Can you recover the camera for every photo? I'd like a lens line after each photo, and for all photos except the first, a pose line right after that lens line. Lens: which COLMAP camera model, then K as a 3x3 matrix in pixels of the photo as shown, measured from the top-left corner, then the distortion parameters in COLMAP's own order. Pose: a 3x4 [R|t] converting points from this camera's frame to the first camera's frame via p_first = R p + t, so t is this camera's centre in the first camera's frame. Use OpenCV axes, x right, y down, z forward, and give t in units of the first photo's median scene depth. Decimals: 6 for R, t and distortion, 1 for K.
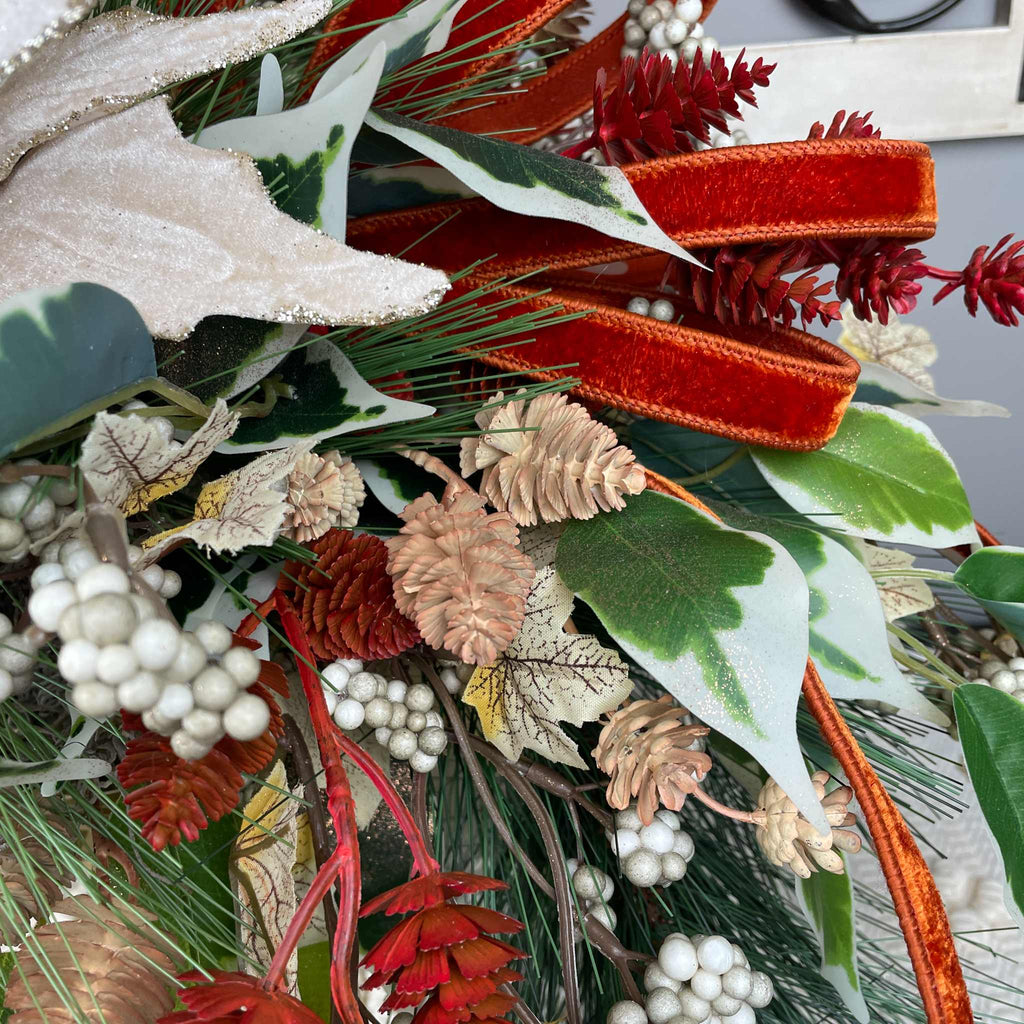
lens RADIAL K [[1058.2, 0, 500.2], [0, 1058.2, 523.2], [0, 0, 1]] dist [0.101216, -0.176015]
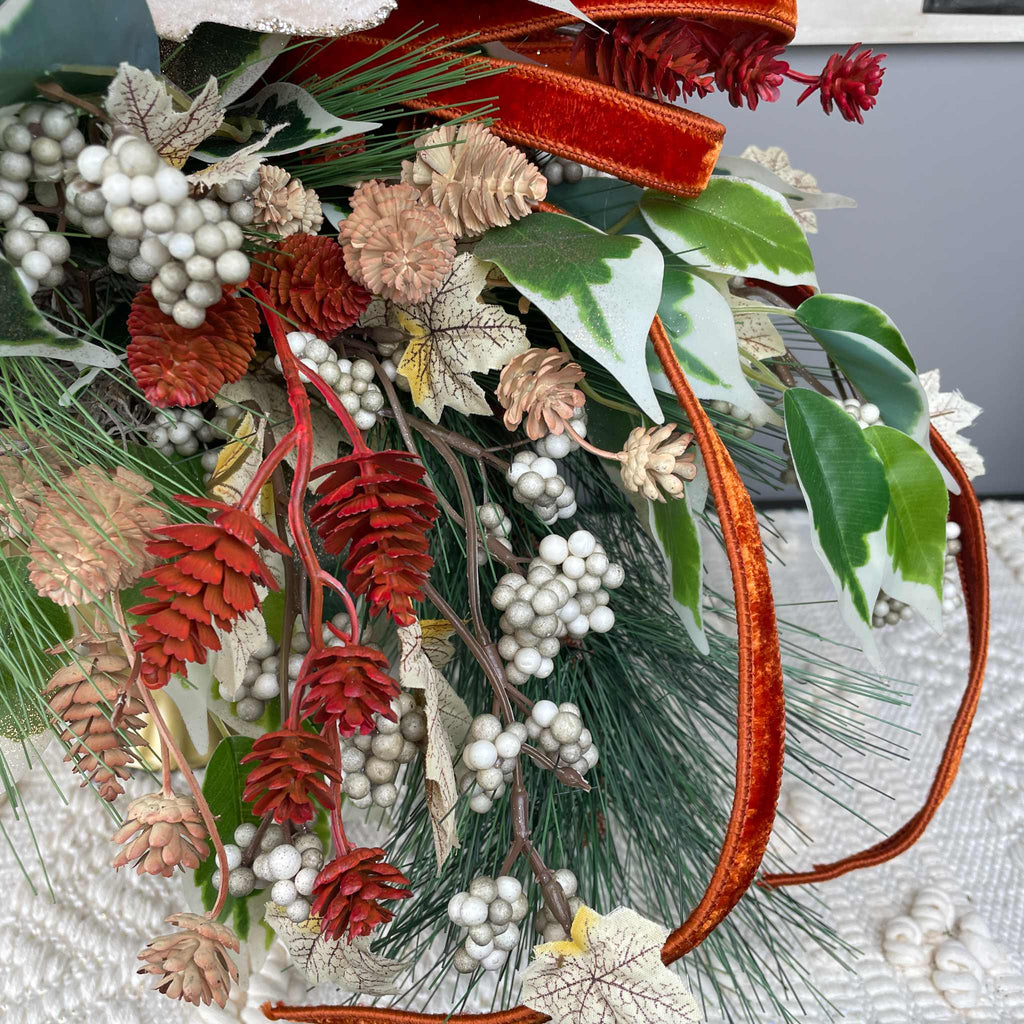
lens RADIAL K [[1058.2, 0, 500.2], [0, 1058.2, 523.2], [0, 0, 1]] dist [0.101216, -0.176015]
pose [[0.998334, 0.036223, 0.044916, 0.037252], [-0.037417, 0.998961, 0.026017, 0.314143], [-0.043927, -0.027654, 0.998652, -0.269112]]
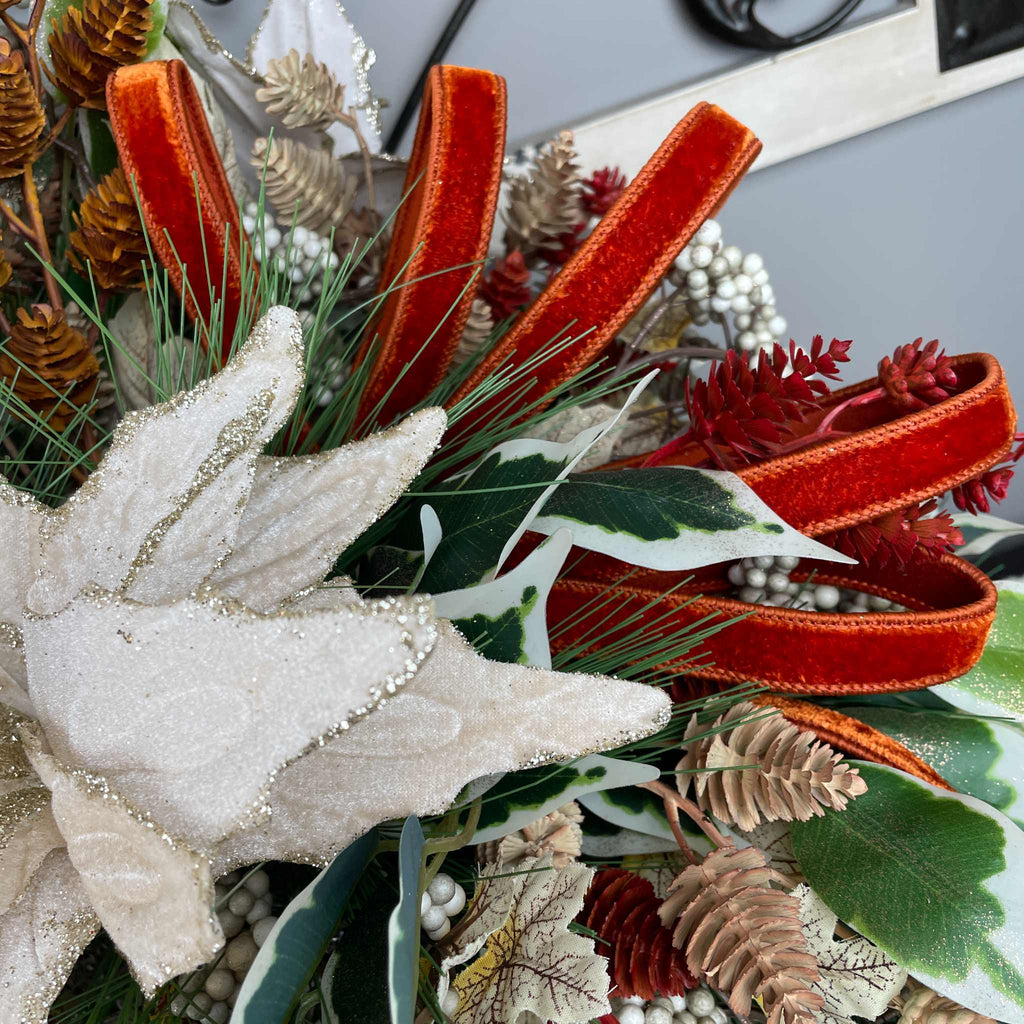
lens RADIAL K [[1058.2, 0, 500.2], [0, 1058.2, 523.2], [0, 0, 1]] dist [0.101216, -0.176015]
pose [[0.959096, -0.281665, 0.028288, -0.171965], [0.278577, 0.956866, 0.082480, -0.472524], [-0.050299, -0.071226, 0.996191, -0.061216]]
